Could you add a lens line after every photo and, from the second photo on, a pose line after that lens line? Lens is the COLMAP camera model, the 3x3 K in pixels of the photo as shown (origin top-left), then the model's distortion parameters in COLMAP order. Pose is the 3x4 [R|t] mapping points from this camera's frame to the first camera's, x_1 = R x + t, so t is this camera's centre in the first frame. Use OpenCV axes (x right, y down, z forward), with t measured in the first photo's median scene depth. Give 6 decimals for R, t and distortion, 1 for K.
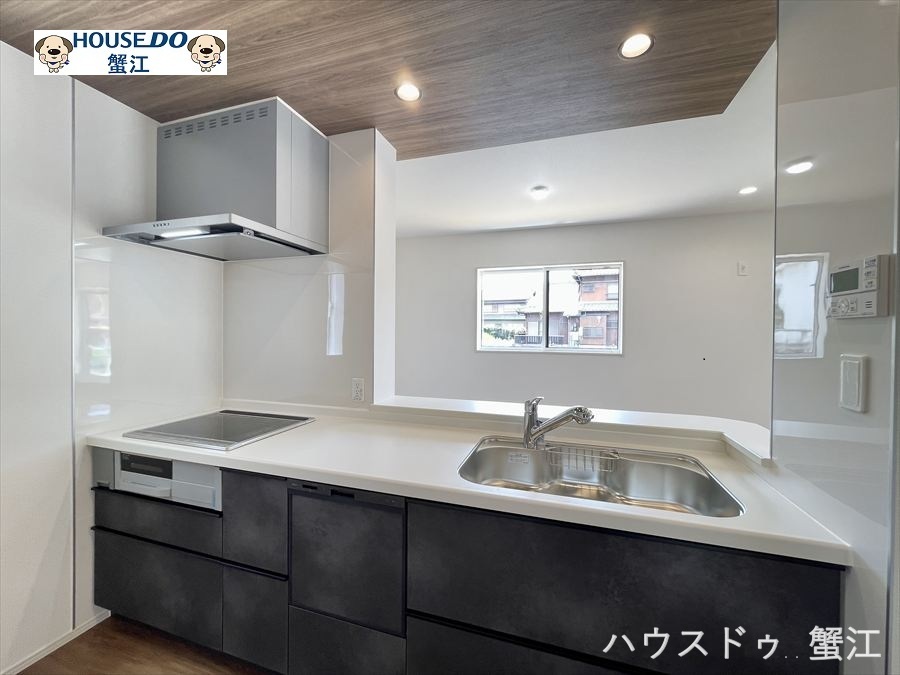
lens RADIAL K [[362.9, 0, 450.0], [0, 362.9, 337.5], [0, 0, 1]] dist [0.001771, -0.010631]
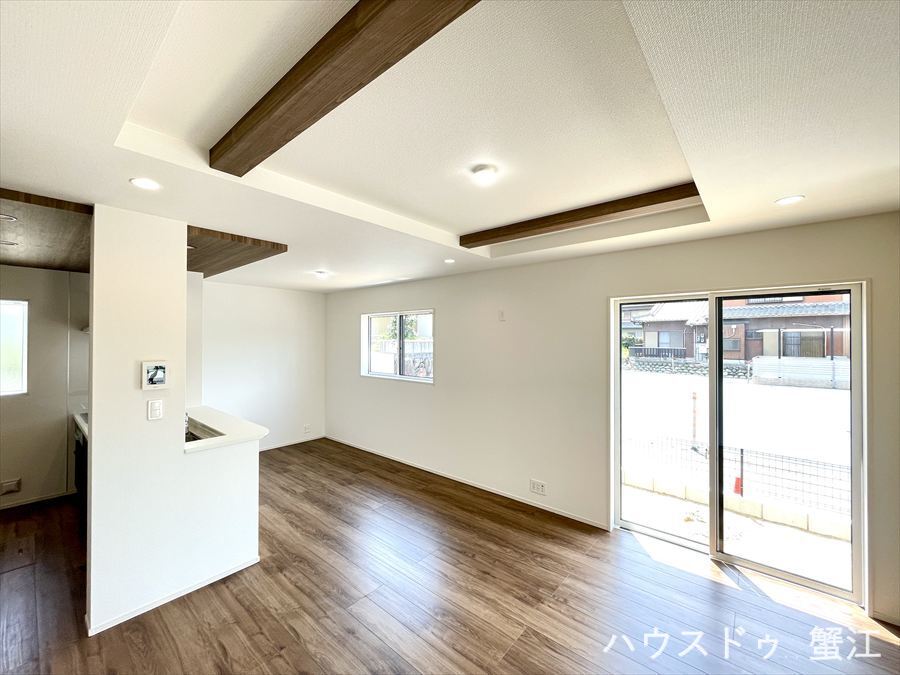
lens RADIAL K [[362.9, 0, 450.0], [0, 362.9, 337.5], [0, 0, 1]] dist [0.001771, -0.010631]
pose [[0.922287, -0.008958, -0.386403, 0.131239], [0.000119, 0.999738, -0.022893, -0.010808], [0.386506, 0.021068, 0.922046, -0.015527]]
